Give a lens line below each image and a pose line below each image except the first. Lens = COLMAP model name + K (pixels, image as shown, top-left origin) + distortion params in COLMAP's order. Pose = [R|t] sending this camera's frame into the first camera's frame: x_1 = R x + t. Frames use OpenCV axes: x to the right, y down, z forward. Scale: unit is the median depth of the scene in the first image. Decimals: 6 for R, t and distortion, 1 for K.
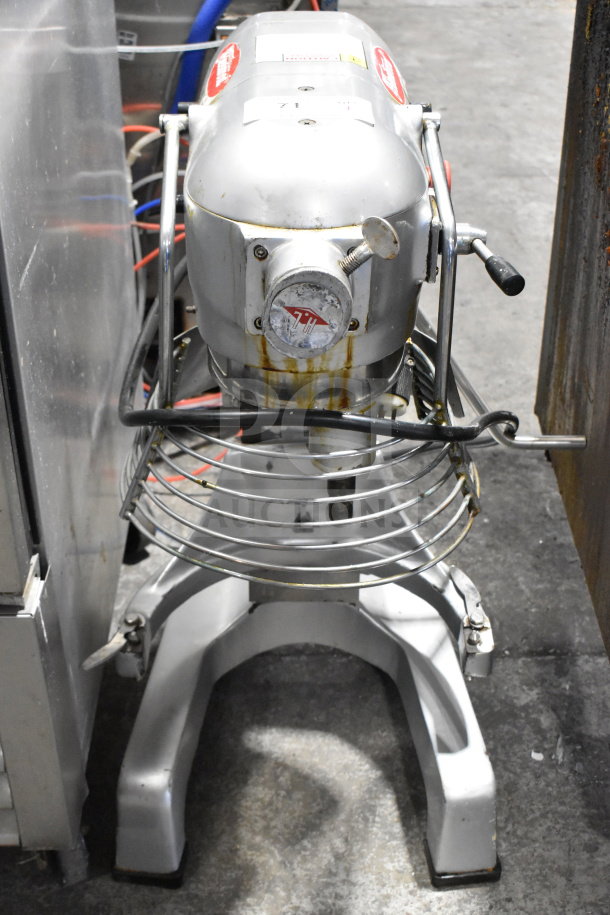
lens RADIAL K [[1247.1, 0, 305.7], [0, 1247.1, 456.3], [0, 0, 1]] dist [0.014819, 0.000000]
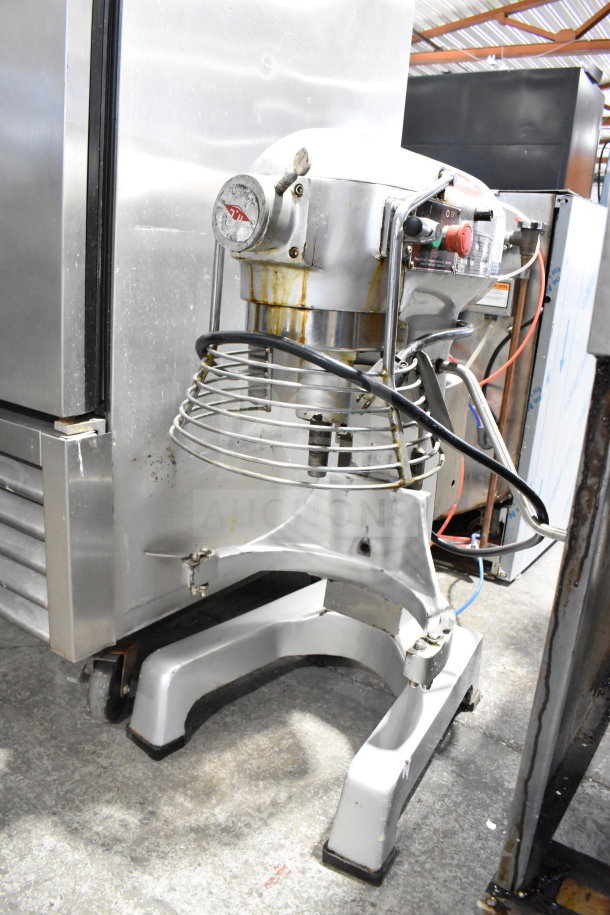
lens RADIAL K [[716.3, 0, 303.2], [0, 716.3, 459.1], [0, 0, 1]] dist [-0.069930, 0.001606]
pose [[0.815268, 0.211679, -0.539008, 0.347962], [-0.384852, 0.893556, -0.231185, 0.179061], [0.432697, 0.395916, 0.809953, 0.356872]]
